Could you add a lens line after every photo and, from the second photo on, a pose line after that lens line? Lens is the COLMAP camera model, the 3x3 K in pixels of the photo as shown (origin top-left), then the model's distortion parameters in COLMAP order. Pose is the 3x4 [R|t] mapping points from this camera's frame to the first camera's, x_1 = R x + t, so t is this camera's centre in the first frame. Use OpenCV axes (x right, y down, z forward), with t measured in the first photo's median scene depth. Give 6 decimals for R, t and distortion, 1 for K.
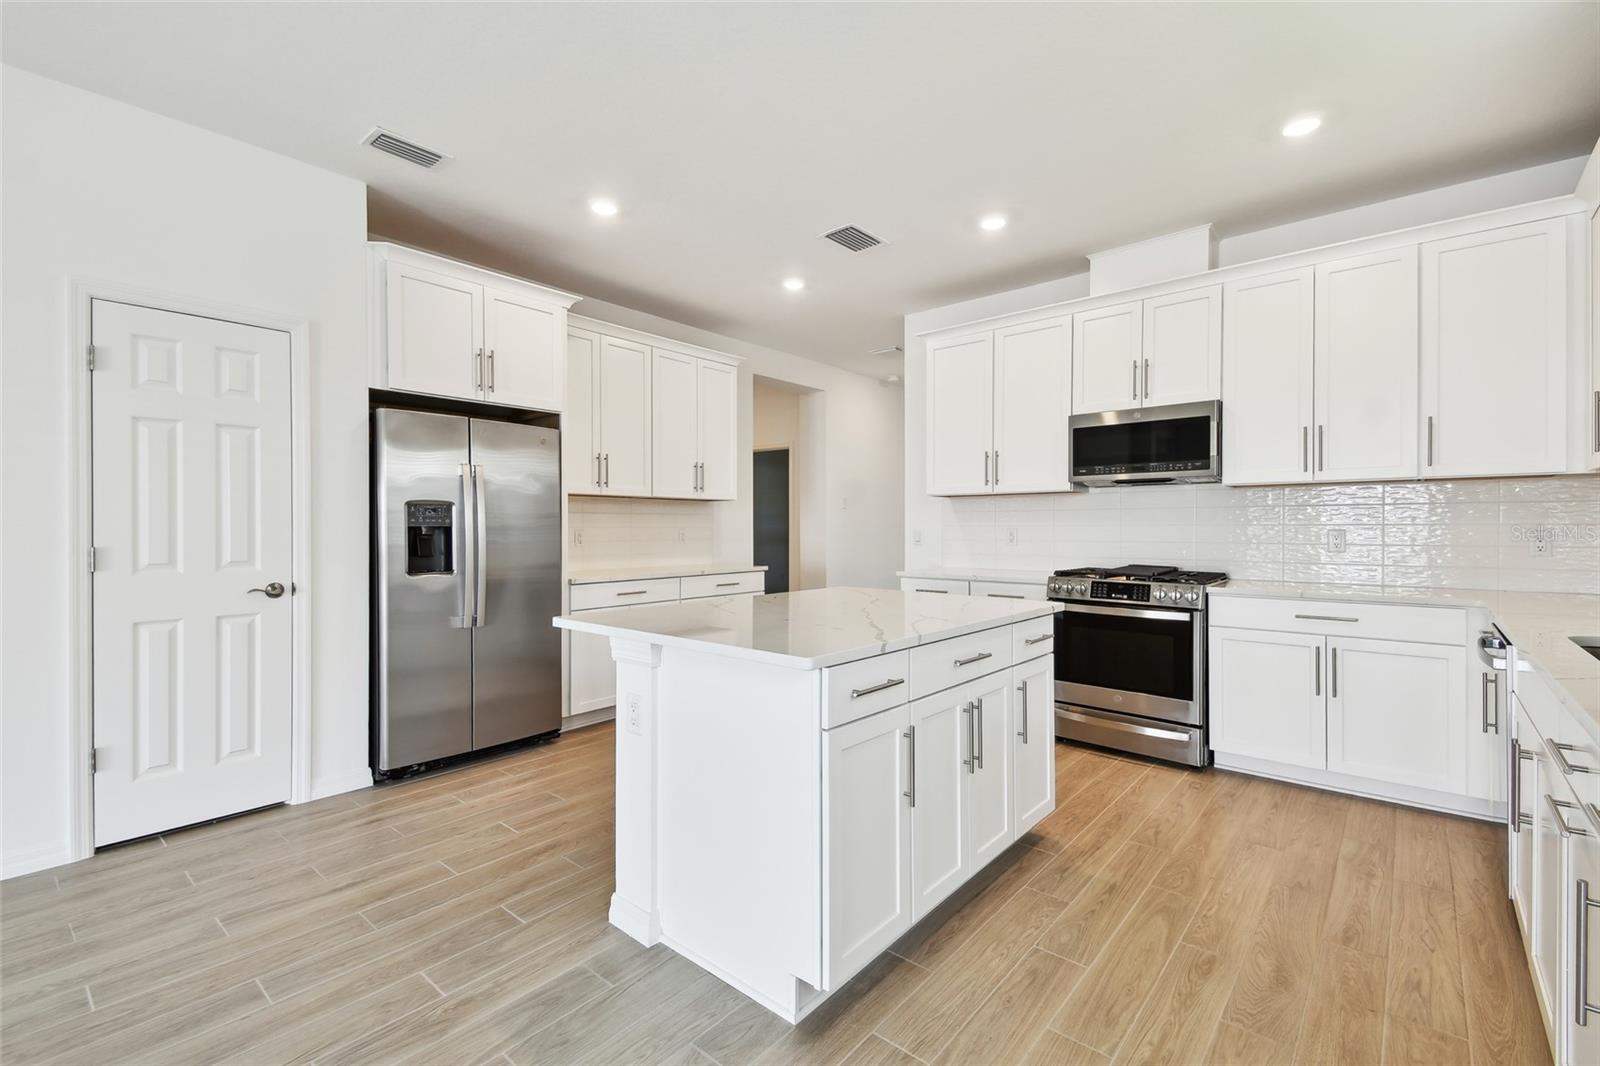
lens RADIAL K [[706.1, 0, 784.3], [0, 706.1, 532.5], [0, 0, 1]] dist [0.041242, -0.000055]
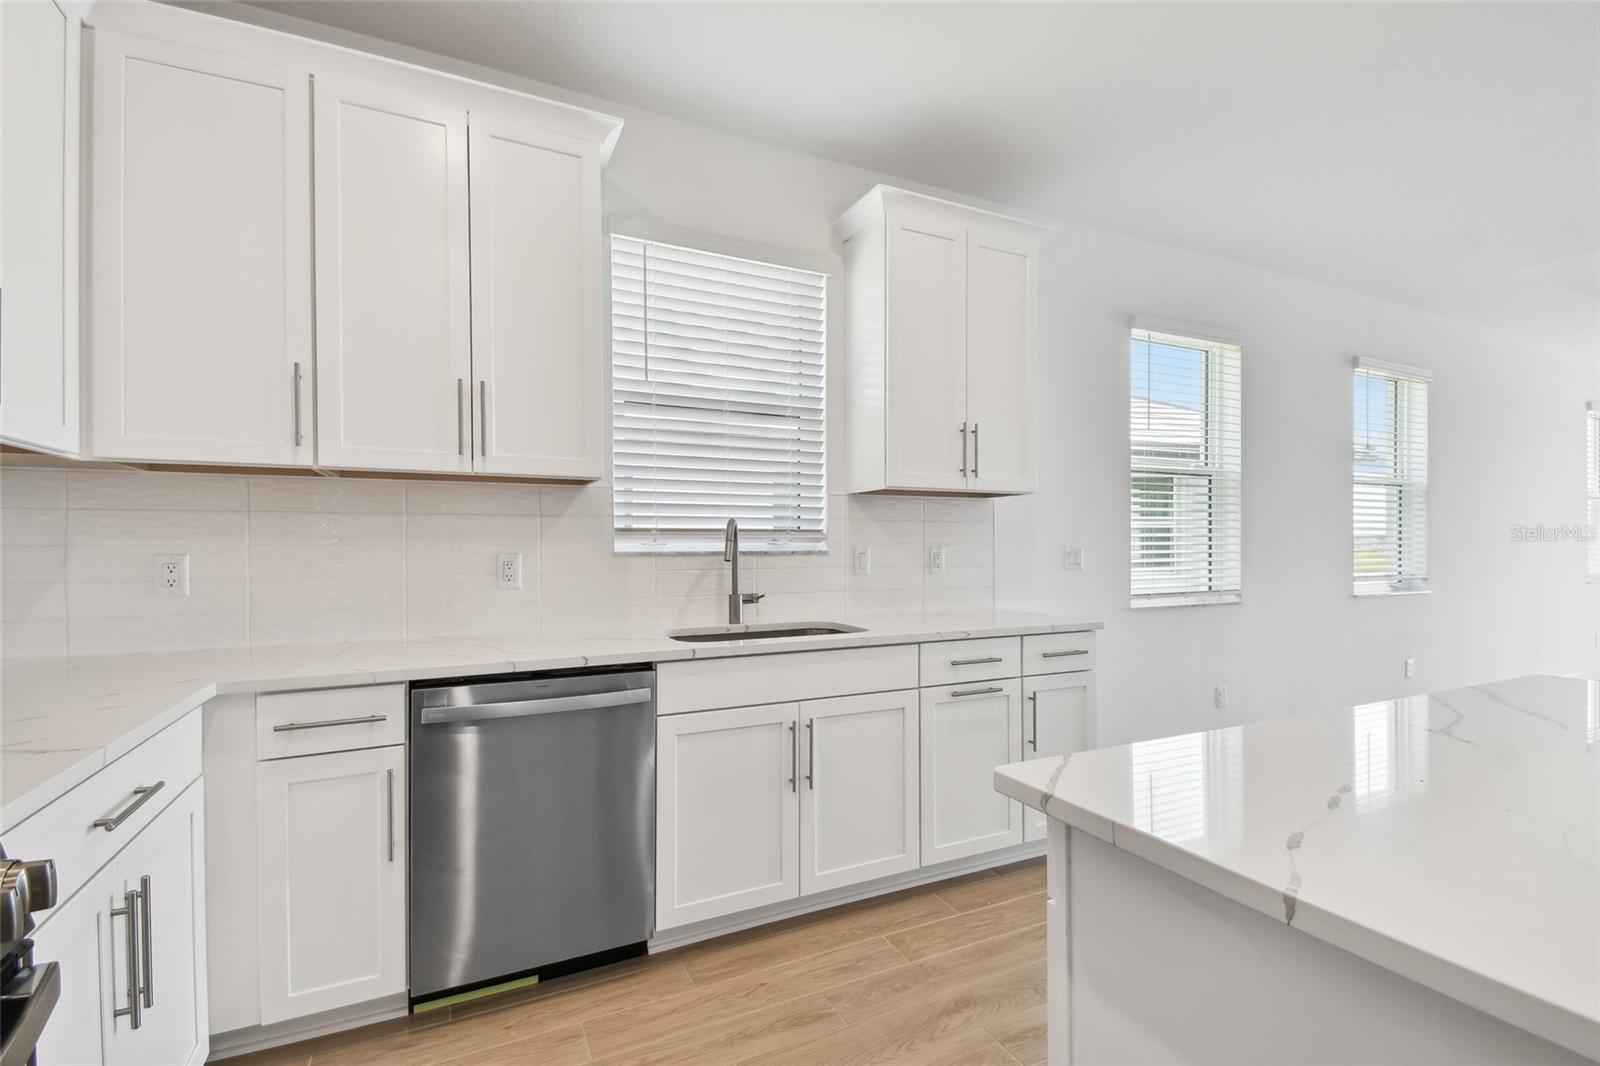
lens RADIAL K [[711.8, 0, 798.0], [0, 711.8, 535.3], [0, 0, 1]] dist [0.019272, -0.018738]
pose [[-0.921442, 0.007146, 0.388450, 0.254836], [0.007007, 0.999974, -0.001775, -0.011902], [-0.388452, 0.001086, -0.921468, 1.000652]]
